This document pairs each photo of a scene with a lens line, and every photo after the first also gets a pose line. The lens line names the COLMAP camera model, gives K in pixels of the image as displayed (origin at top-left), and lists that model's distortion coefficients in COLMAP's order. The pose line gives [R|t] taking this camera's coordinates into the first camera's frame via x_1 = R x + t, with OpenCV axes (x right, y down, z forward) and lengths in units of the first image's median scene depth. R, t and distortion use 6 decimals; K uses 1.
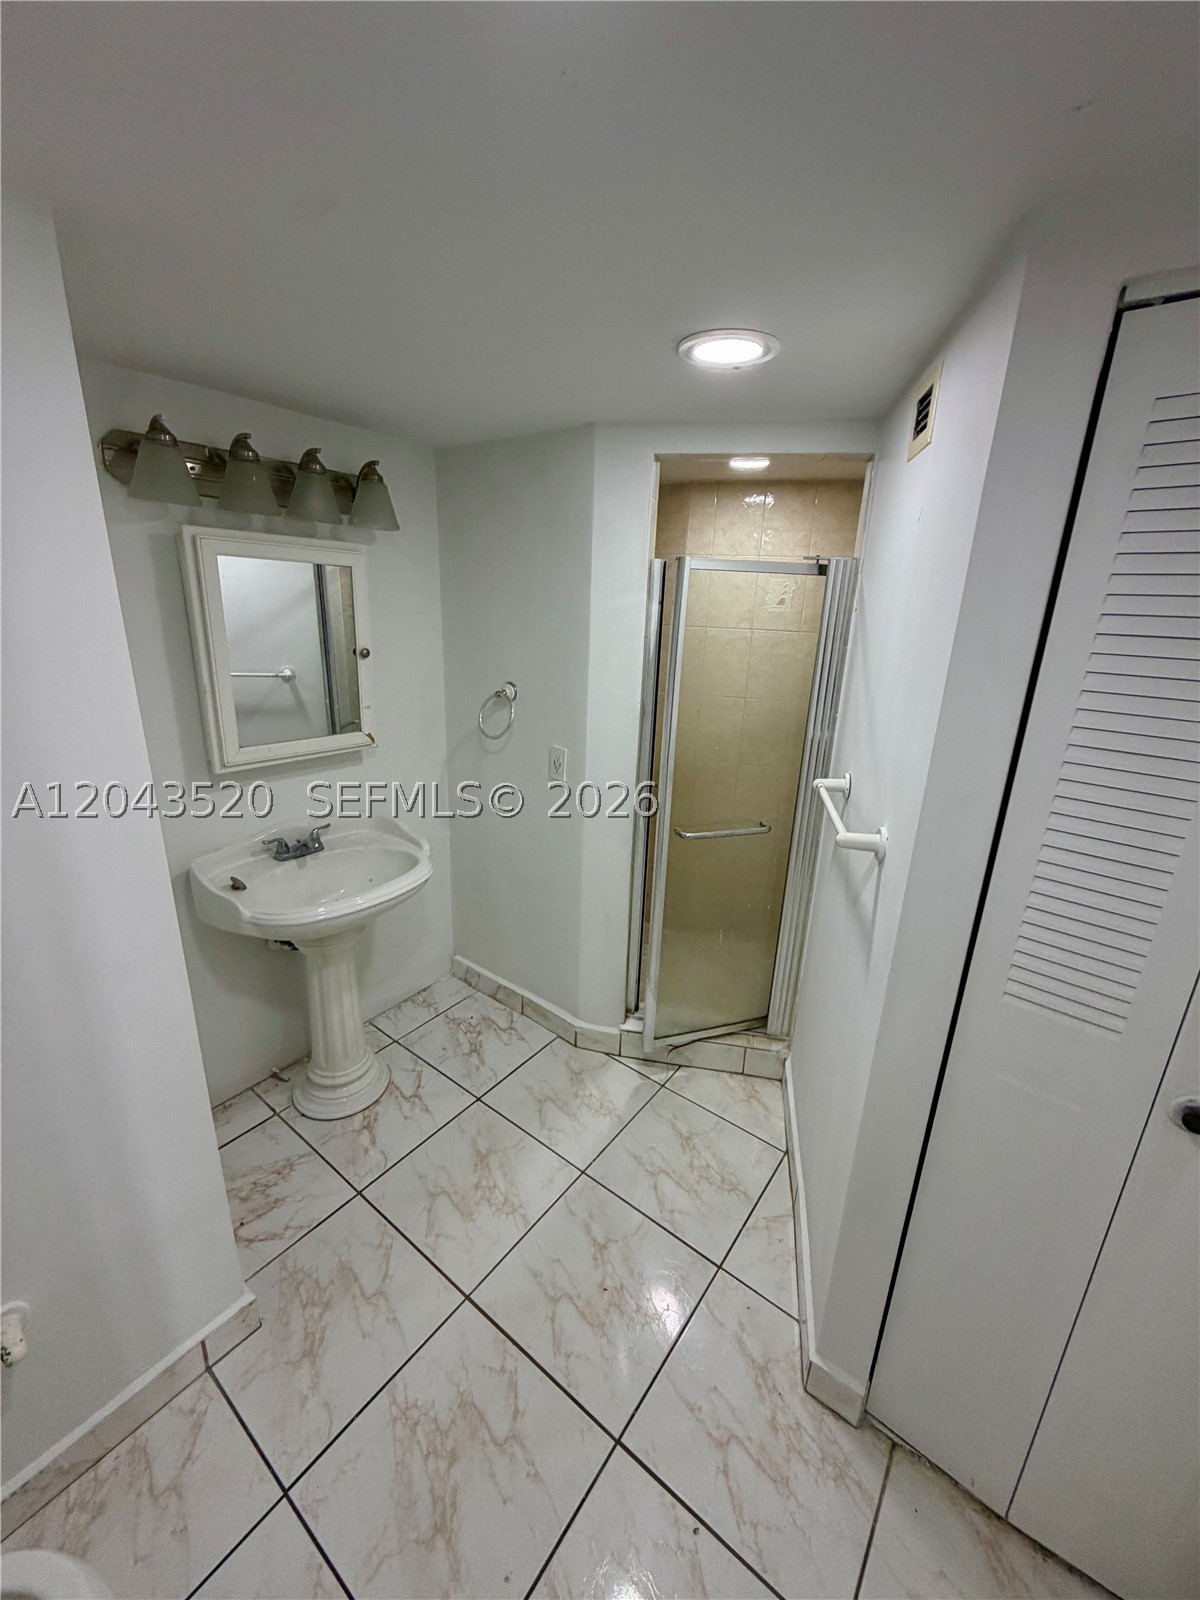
lens RADIAL K [[639.0, 0, 599.0], [0, 639.0, 788.6], [0, 0, 1]] dist [-0.005939, 0.000865]
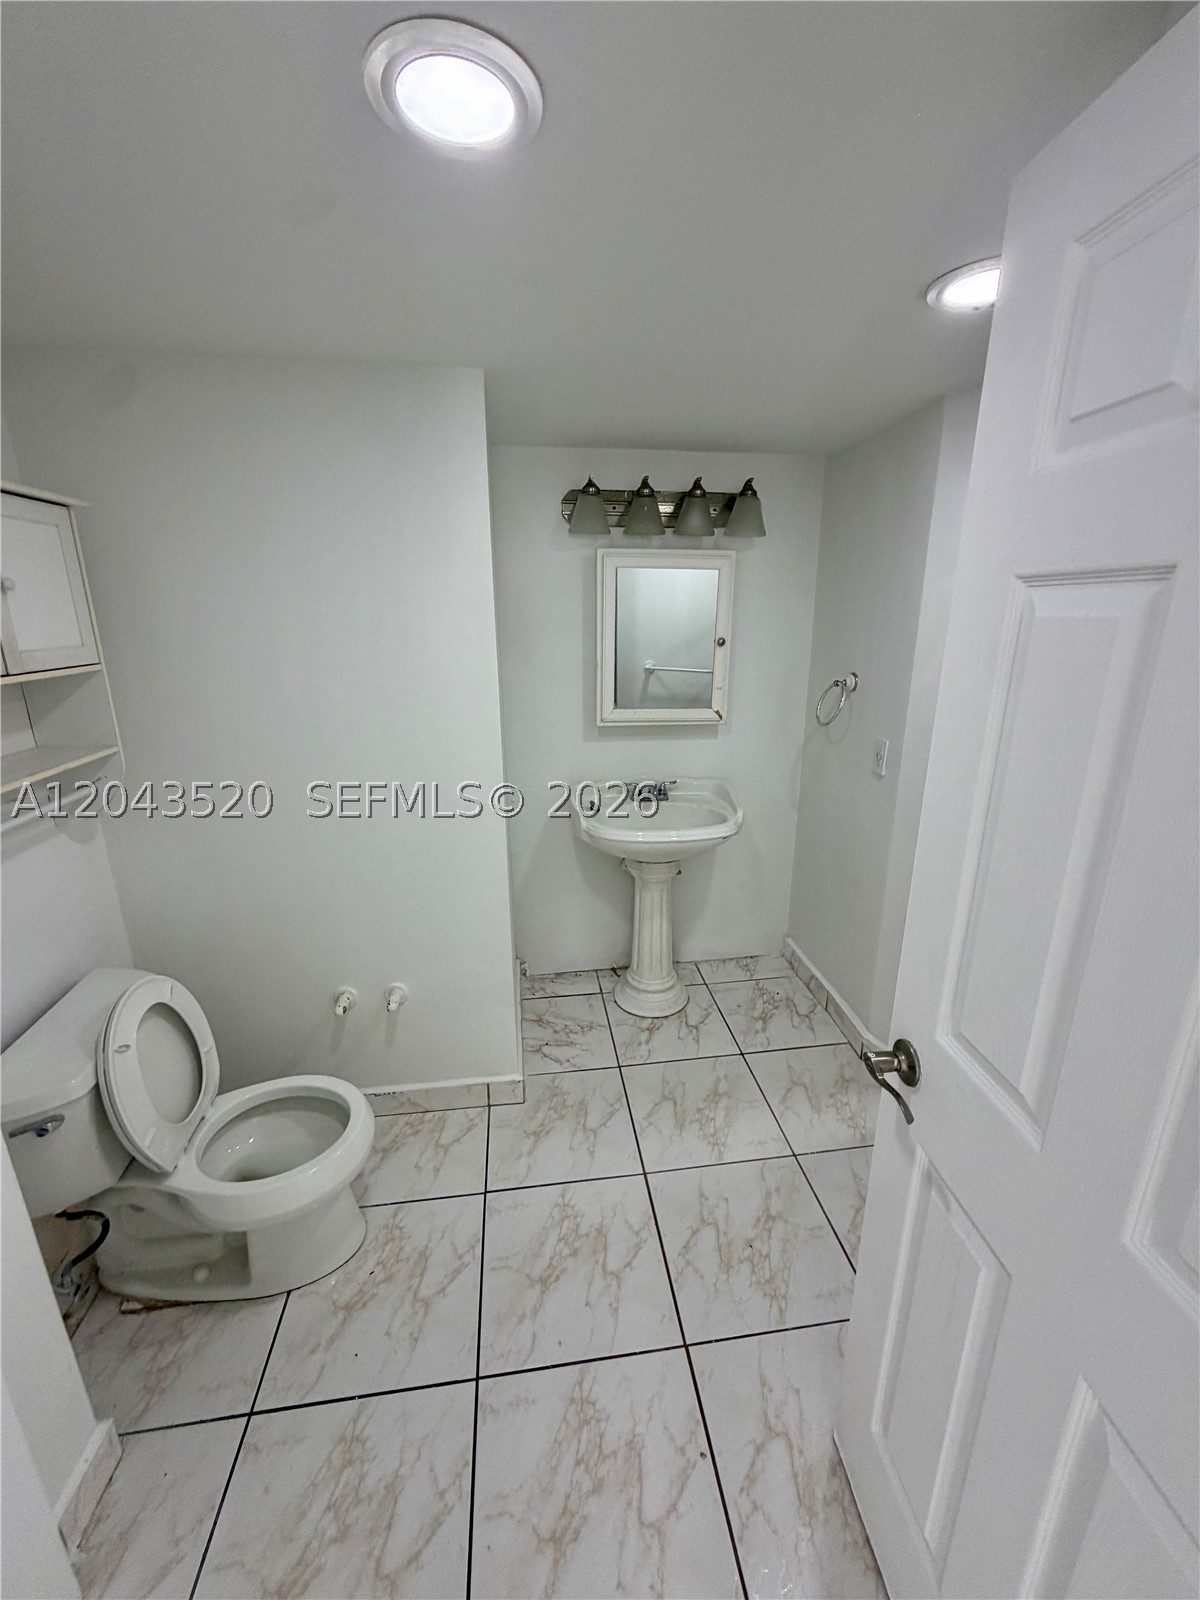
lens RADIAL K [[639.0, 0, 600.1], [0, 639.0, 791.0], [0, 0, 1]] dist [-0.005939, 0.000865]
pose [[0.698004, 0.149915, -0.700226, 0.355652], [-0.175759, 0.983796, 0.035424, 0.058570], [0.694190, 0.098345, 0.713042, 0.024688]]
